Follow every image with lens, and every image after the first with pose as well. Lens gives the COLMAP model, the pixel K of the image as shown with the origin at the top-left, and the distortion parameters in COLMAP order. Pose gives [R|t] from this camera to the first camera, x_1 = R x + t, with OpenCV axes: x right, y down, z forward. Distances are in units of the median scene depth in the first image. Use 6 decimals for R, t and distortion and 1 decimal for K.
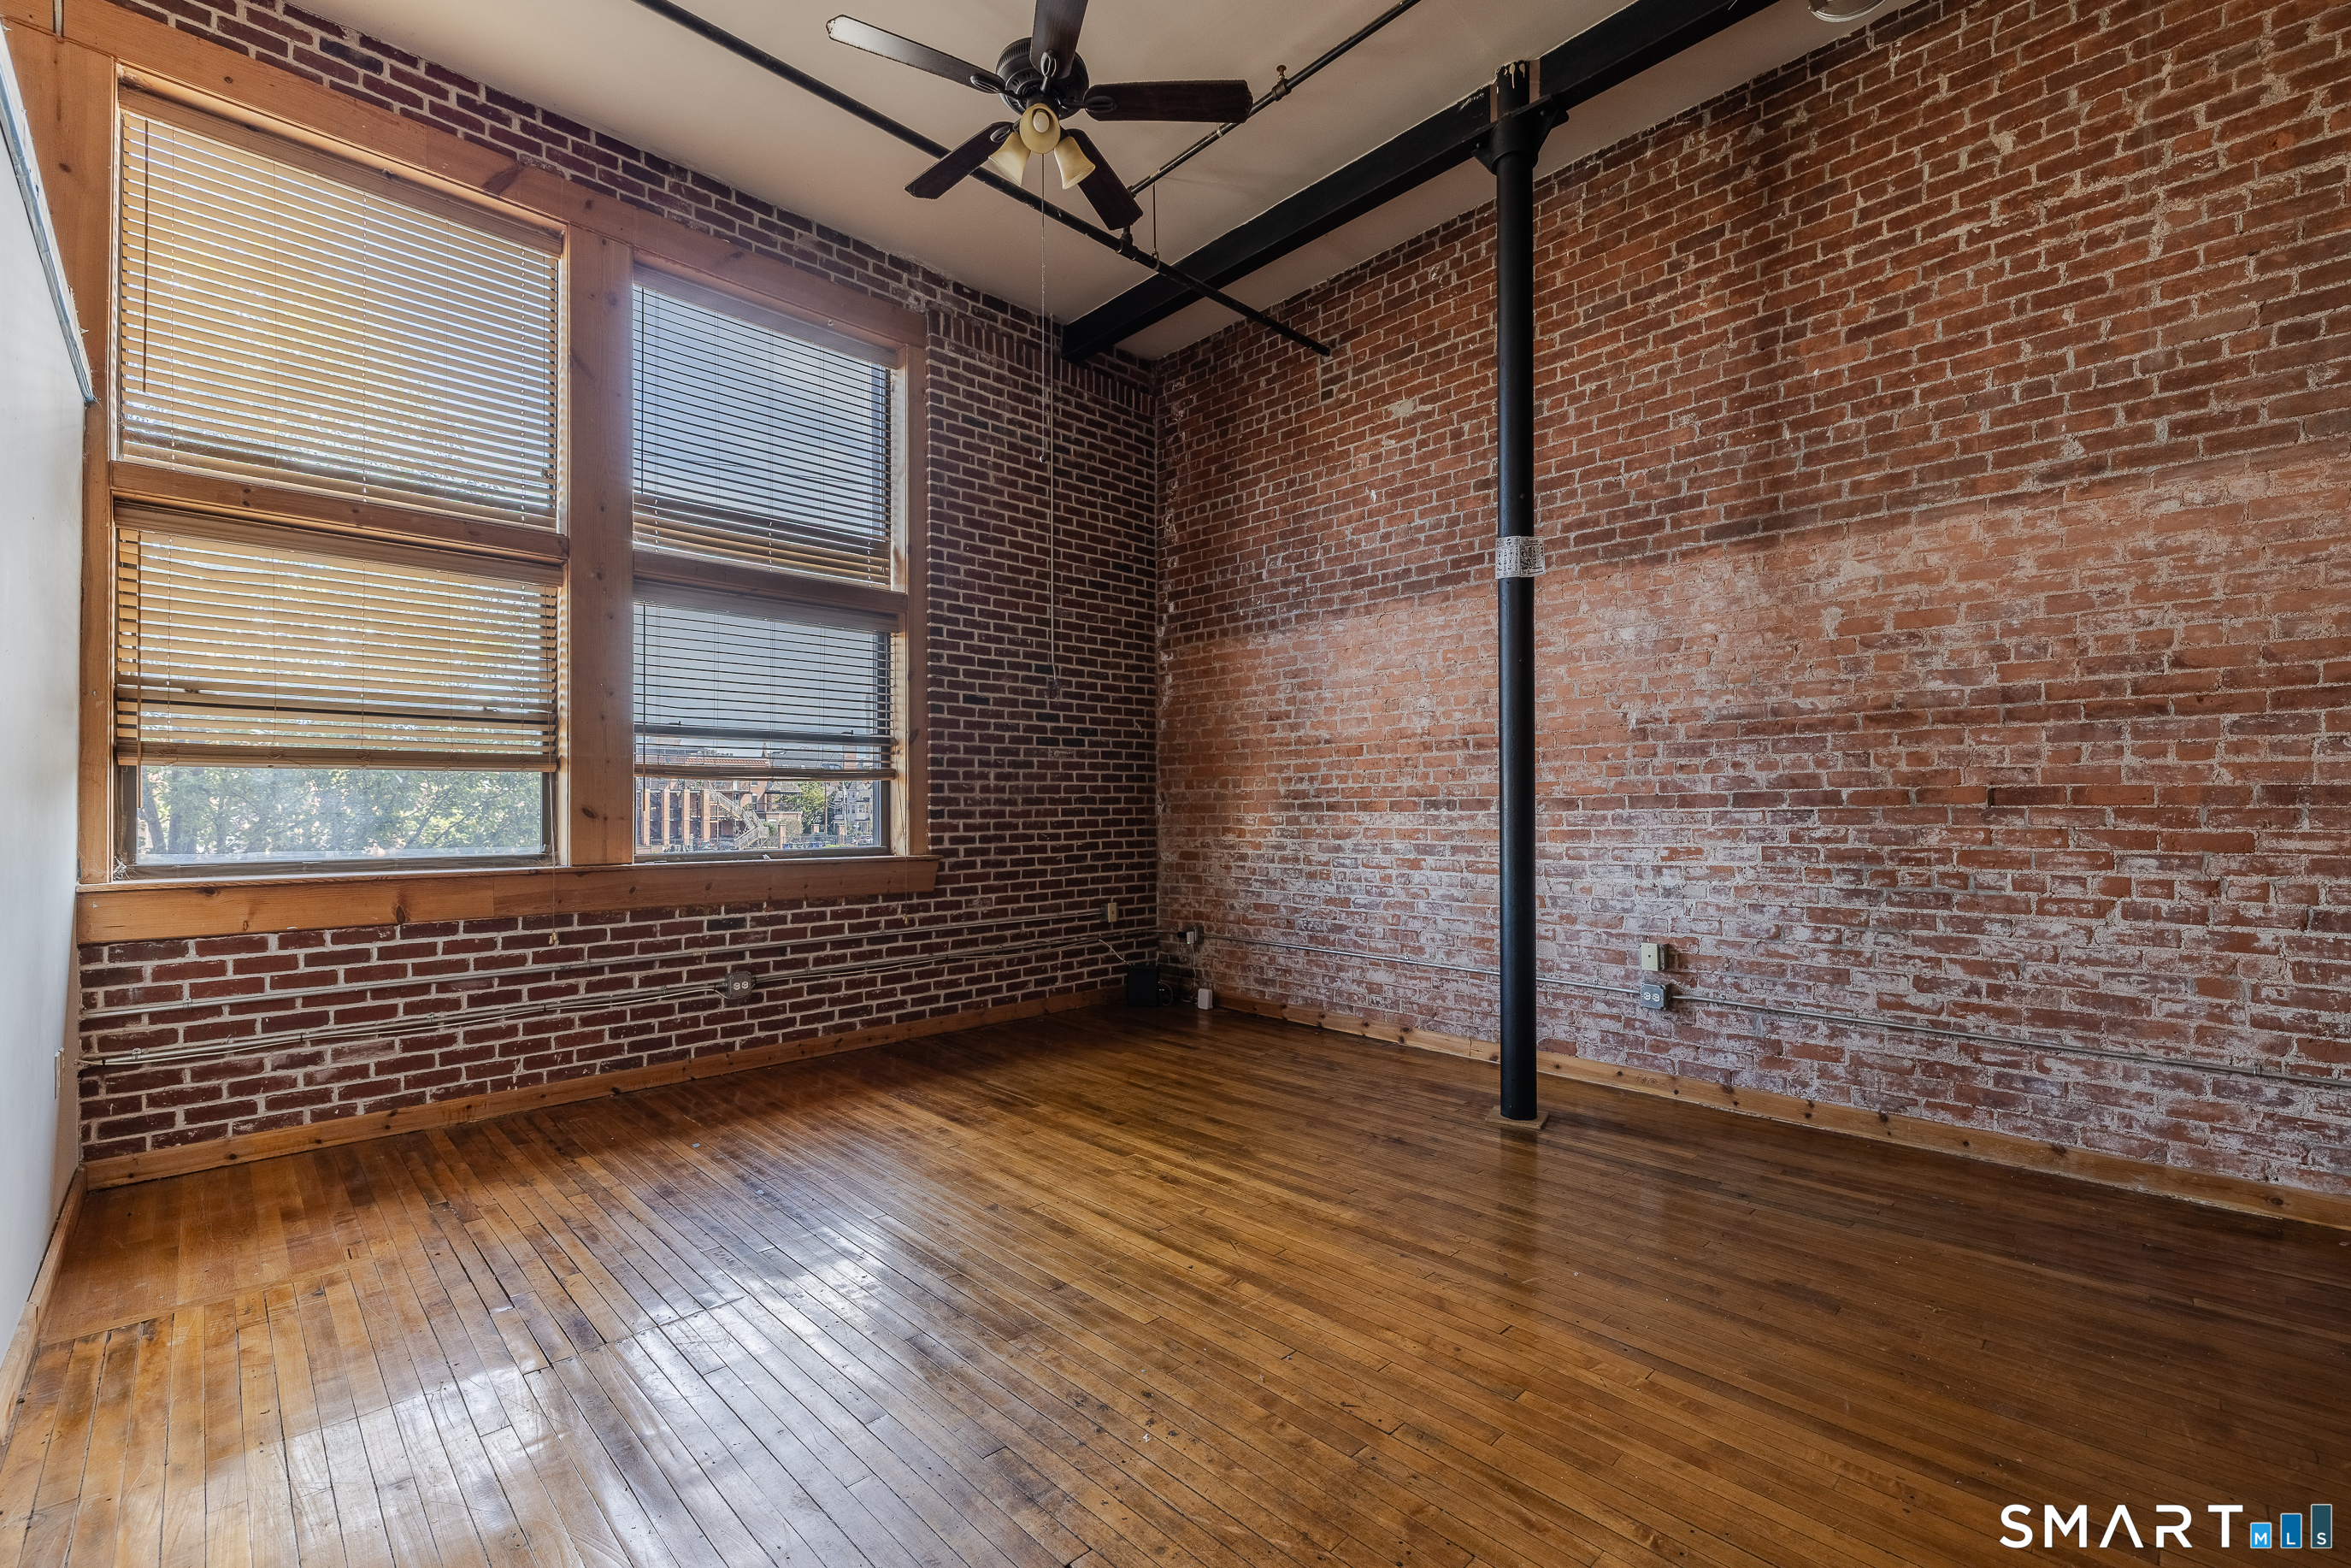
lens RADIAL K [[991.7, 0, 1069.2], [0, 991.7, 808.7], [0, 0, 1]] dist [-0.001754, -0.000197]
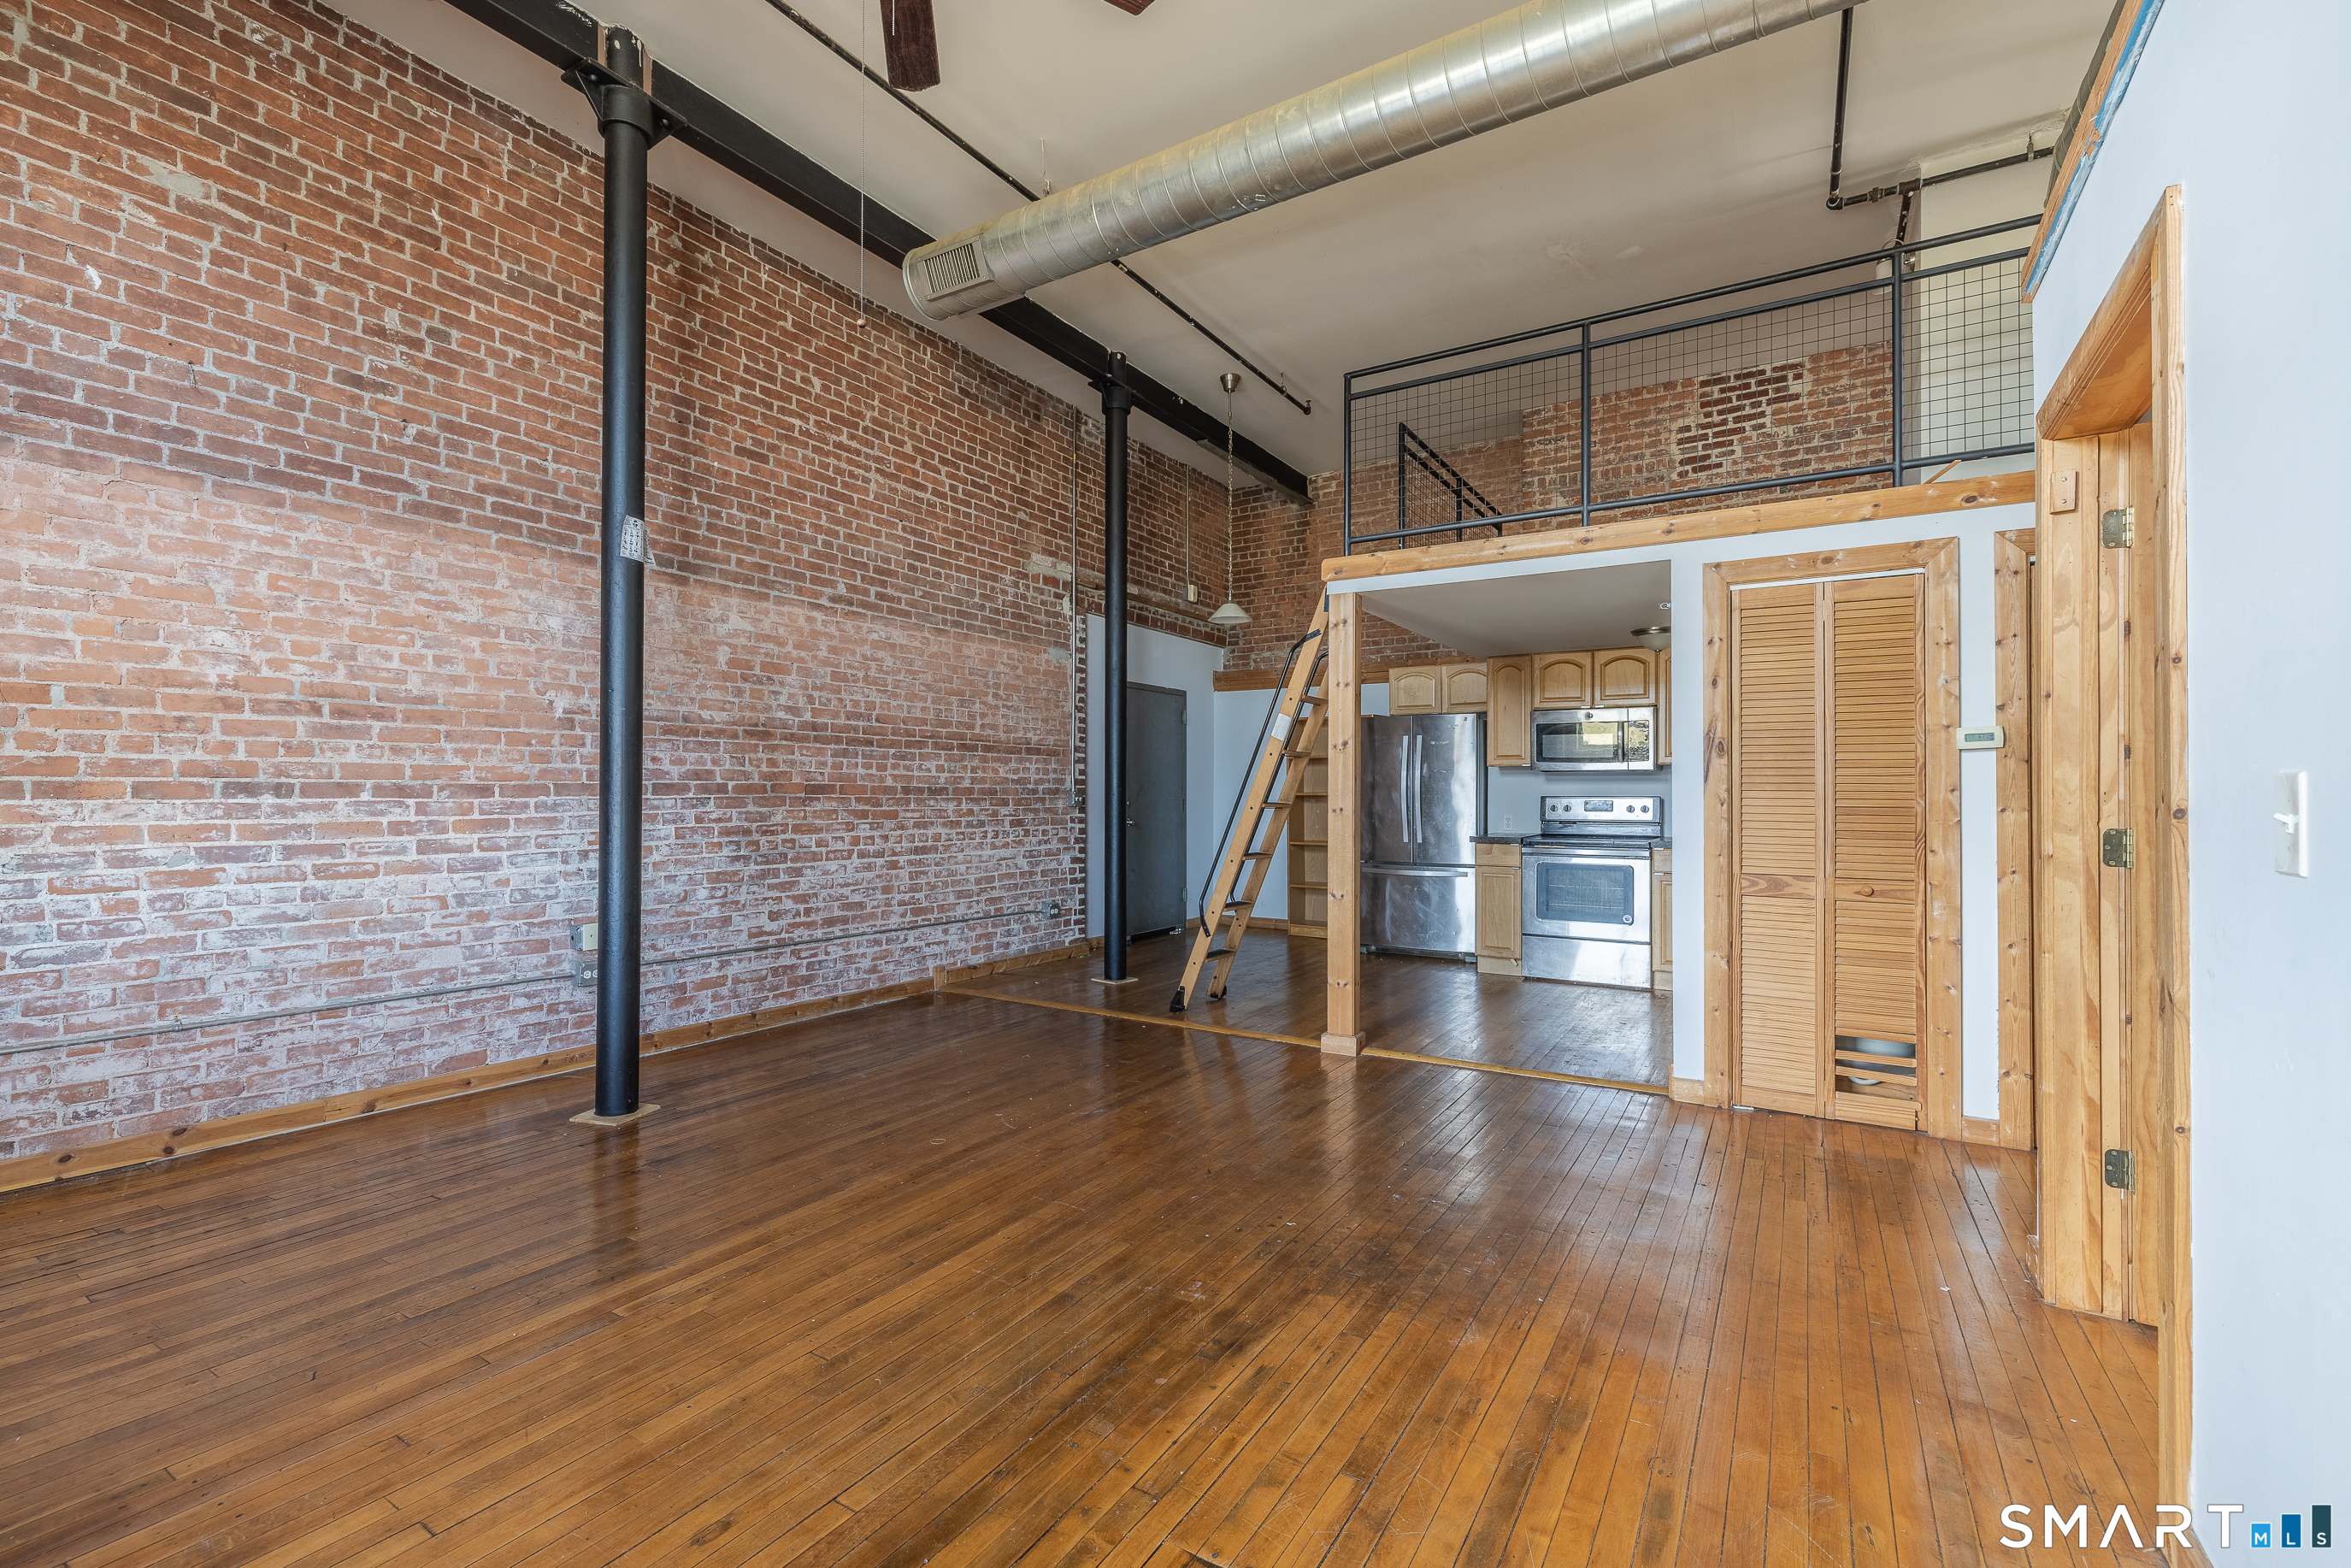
lens RADIAL K [[991.7, 0, 1157.4], [0, 991.7, 782.6], [0, 0, 1]] dist [-0.001754, -0.000197]
pose [[-0.277153, 0.009658, 0.960777, -0.668339], [-0.007732, 0.999895, -0.012282, -0.007079], [-0.960795, -0.010832, -0.277050, 0.801409]]
